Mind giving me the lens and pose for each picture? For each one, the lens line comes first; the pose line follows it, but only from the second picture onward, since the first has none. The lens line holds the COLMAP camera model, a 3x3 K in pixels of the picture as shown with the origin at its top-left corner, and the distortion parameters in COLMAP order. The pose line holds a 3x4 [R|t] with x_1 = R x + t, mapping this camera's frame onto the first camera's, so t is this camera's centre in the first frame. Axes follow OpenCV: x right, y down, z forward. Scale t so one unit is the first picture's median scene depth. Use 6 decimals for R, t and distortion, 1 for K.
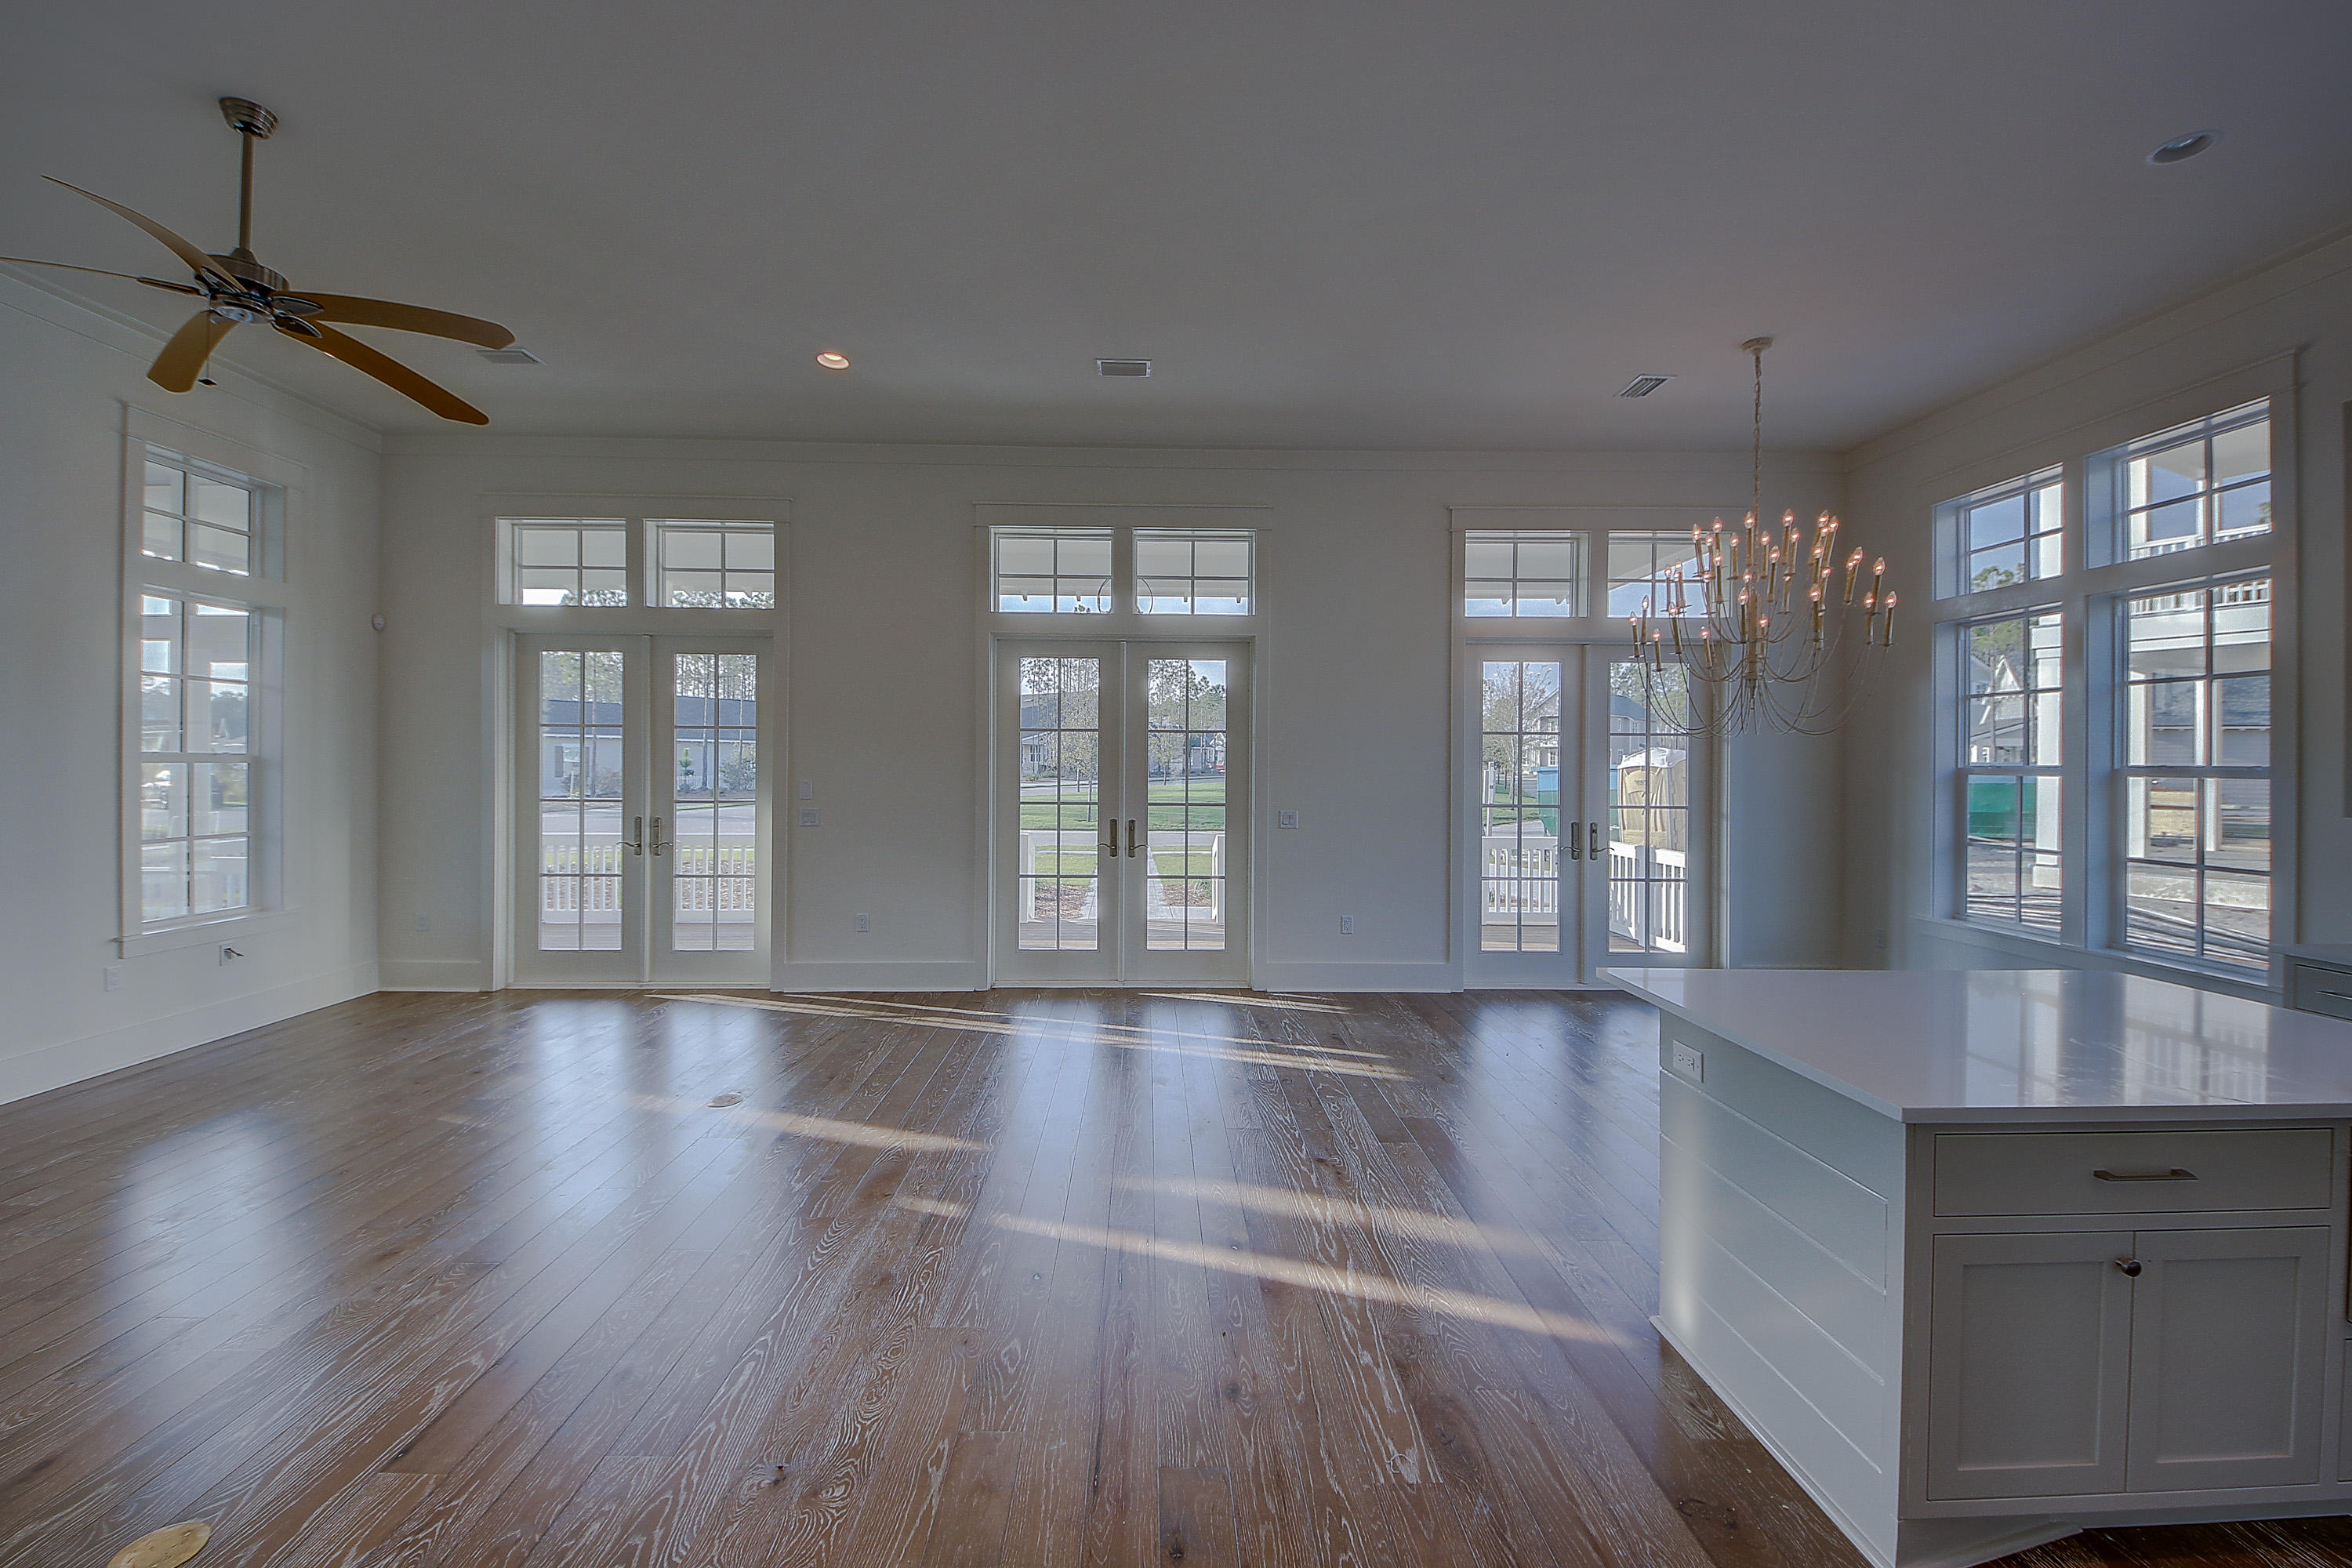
lens RADIAL K [[932.8, 0, 1170.4], [0, 932.8, 767.5], [0, 0, 1]] dist [0.000155, -0.000019]
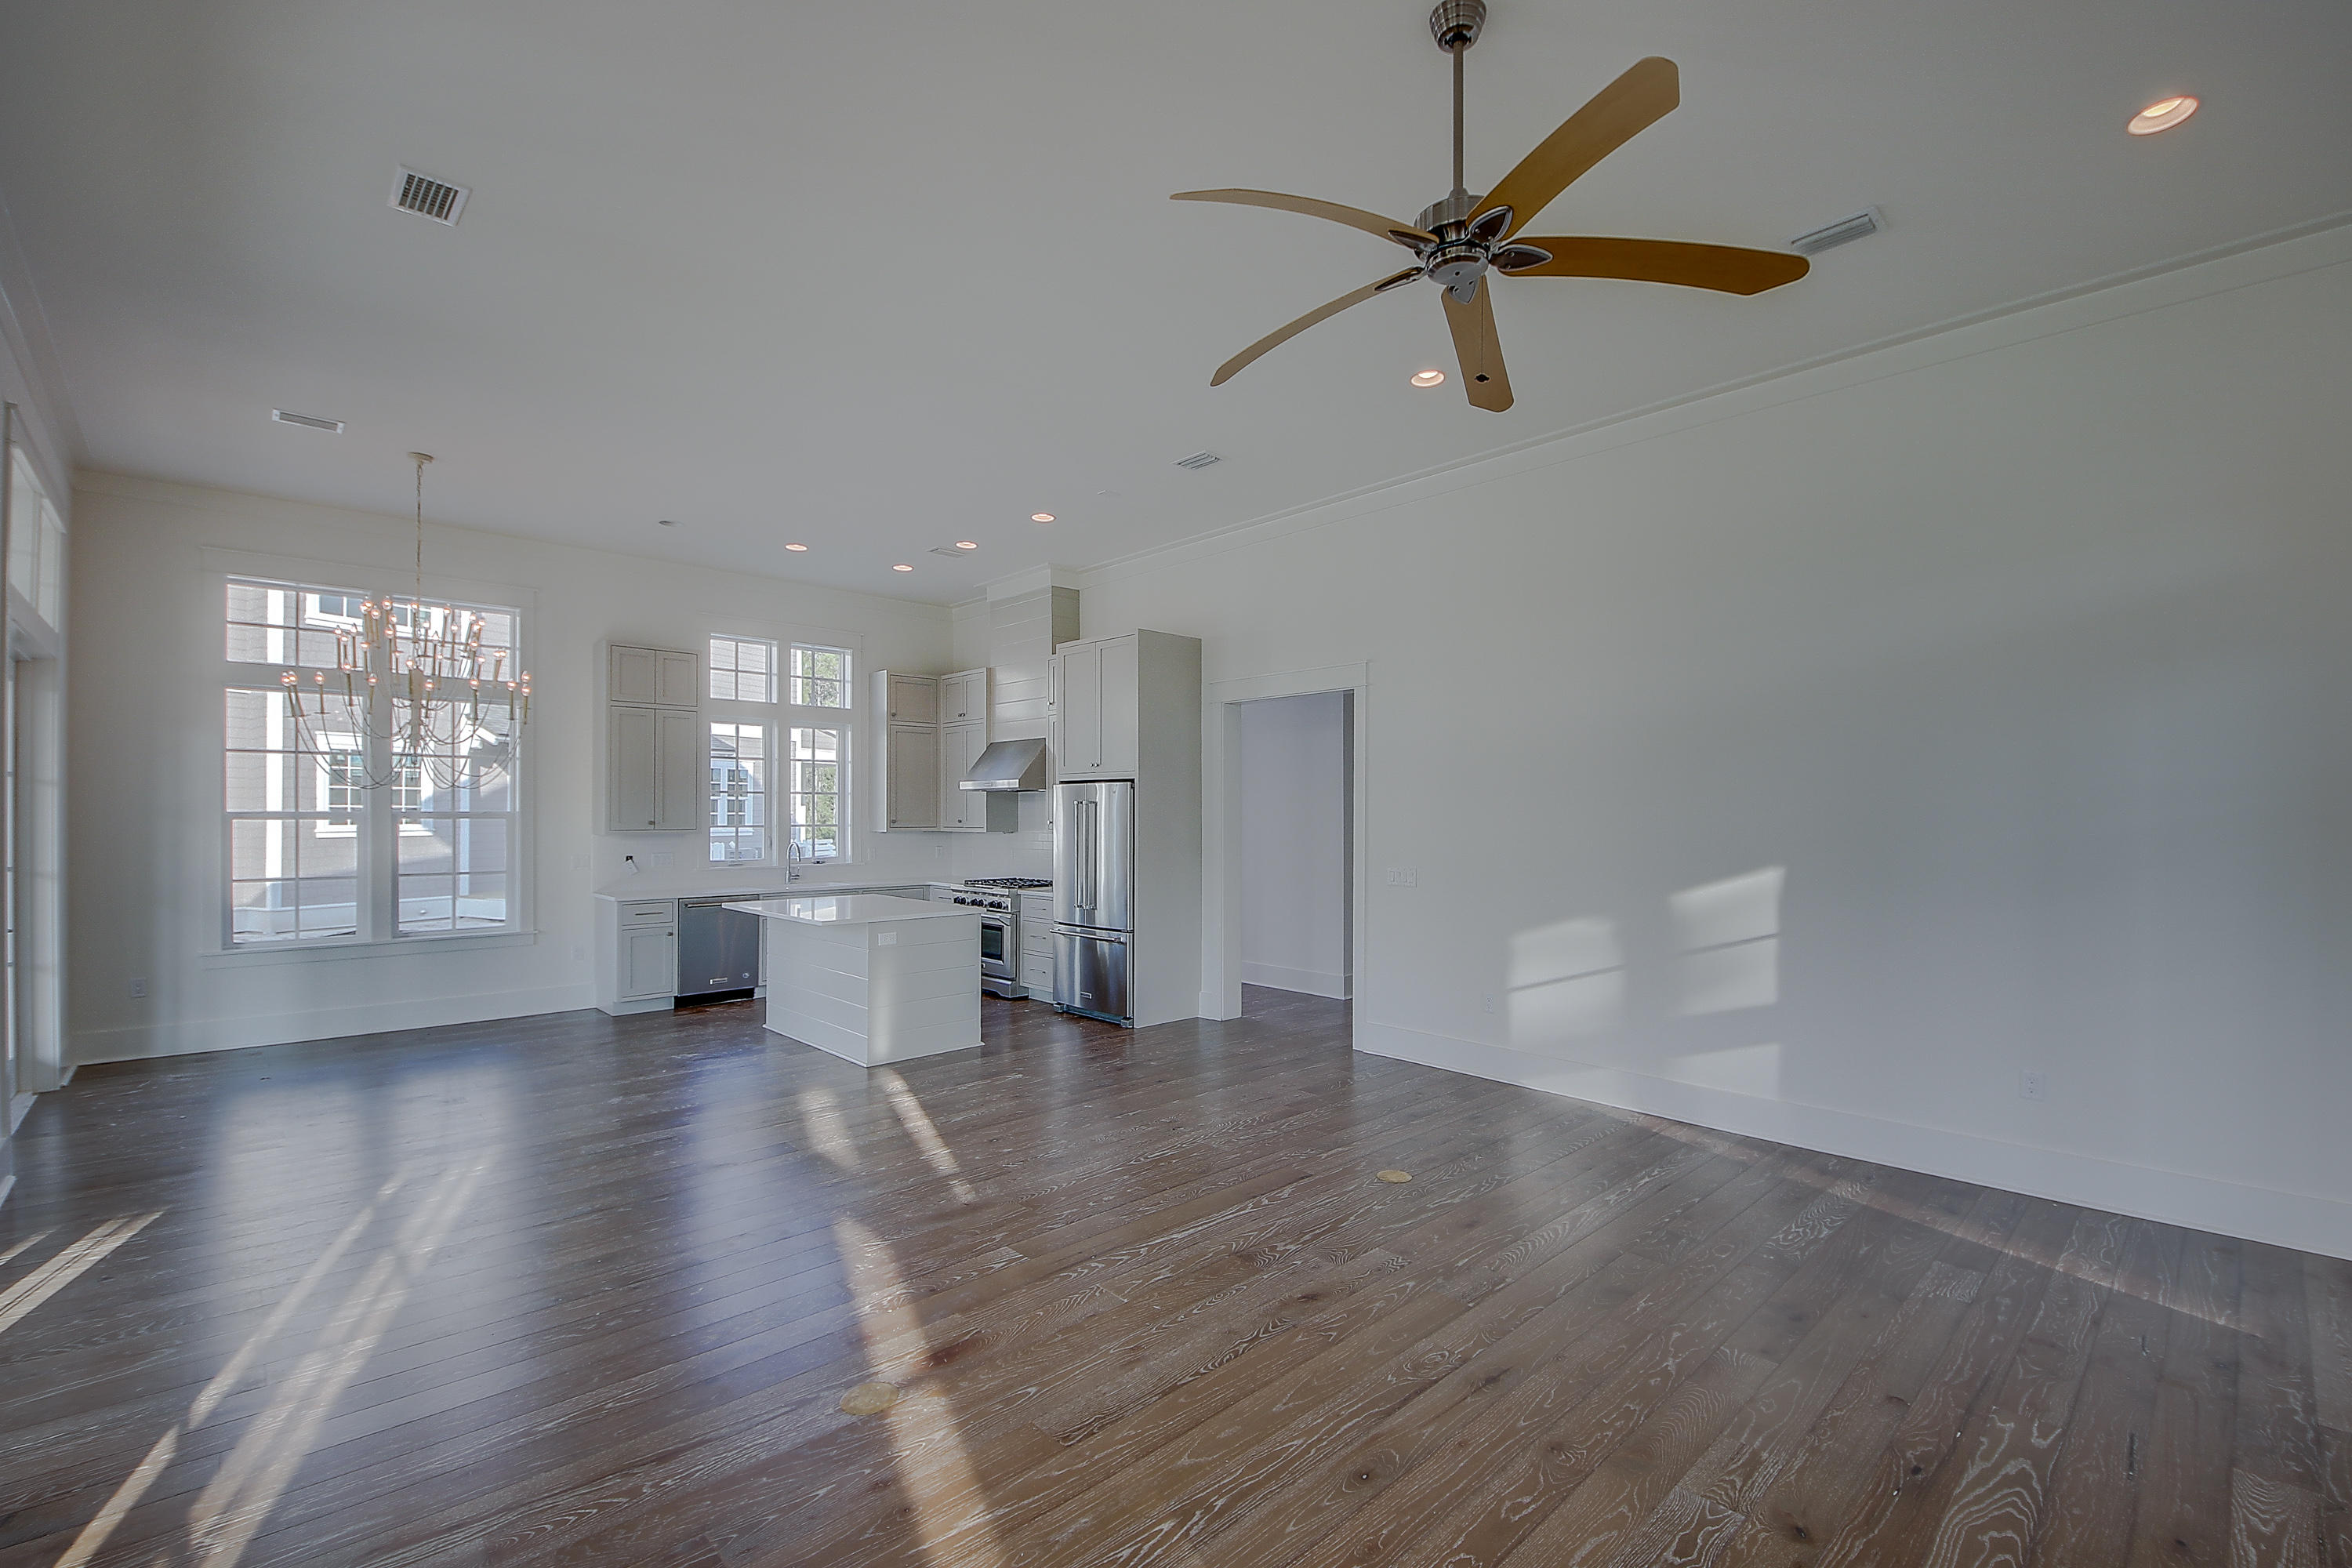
lens RADIAL K [[989.7, 0, 1176.0], [0, 989.7, 784.0], [0, 0, 1]] dist [-0.000060, -0.000008]
pose [[-0.677203, 0.009449, 0.735736, -1.401897], [0.002508, 0.999941, -0.010534, -0.038194], [-0.735792, -0.005289, -0.677187, 1.677875]]
